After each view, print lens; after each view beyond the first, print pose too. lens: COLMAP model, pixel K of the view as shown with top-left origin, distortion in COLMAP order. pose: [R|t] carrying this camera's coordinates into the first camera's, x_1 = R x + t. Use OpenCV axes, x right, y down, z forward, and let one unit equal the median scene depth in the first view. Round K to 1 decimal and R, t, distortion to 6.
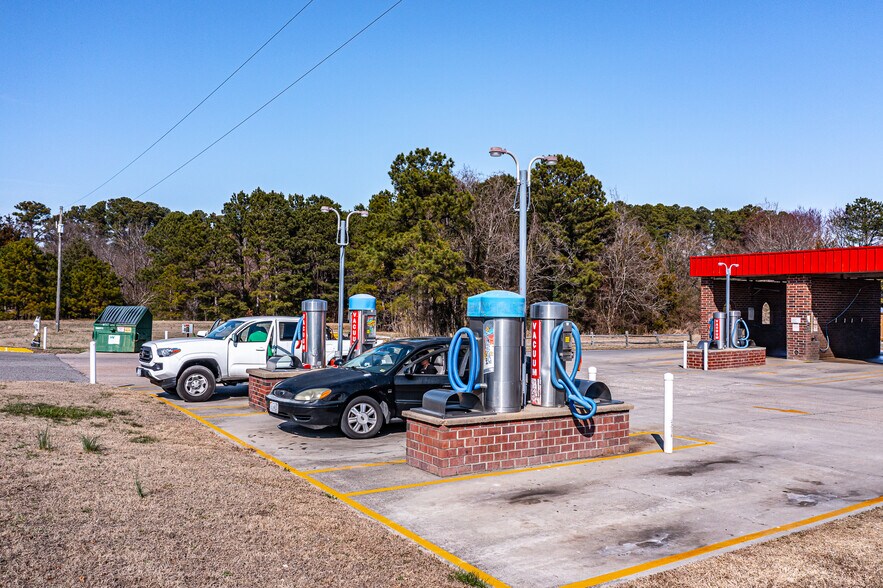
lens RADIAL K [[701.3, 0, 441.5], [0, 701.3, 294.0], [0, 0, 1]] dist [-0.014880, 0.010816]
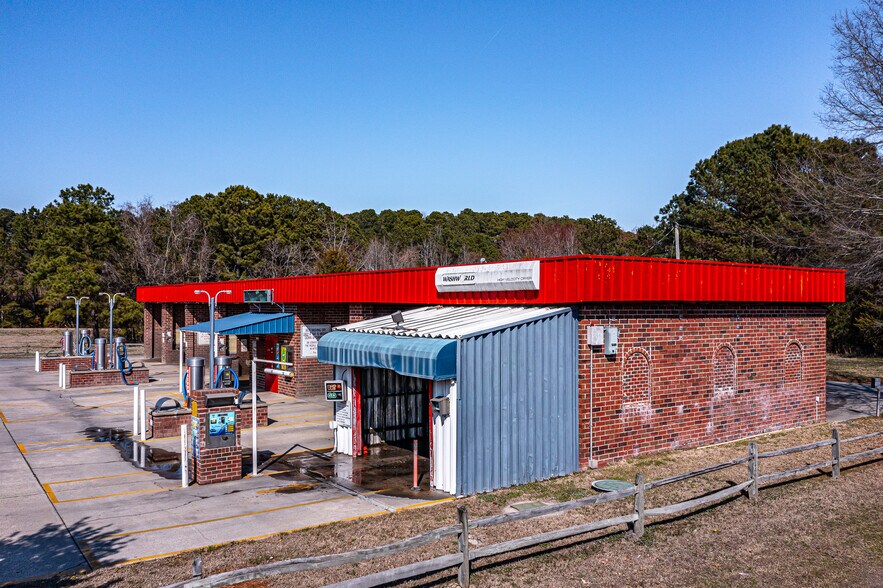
lens RADIAL K [[708.2, 0, 441.5], [0, 708.2, 294.0], [0, 0, 1]] dist [-0.016414, 0.009940]
pose [[0.998272, -0.004386, 0.058590, 0.500801], [0.004119, 0.999981, 0.004674, -0.026262], [-0.058610, -0.004425, 0.998271, -0.220392]]
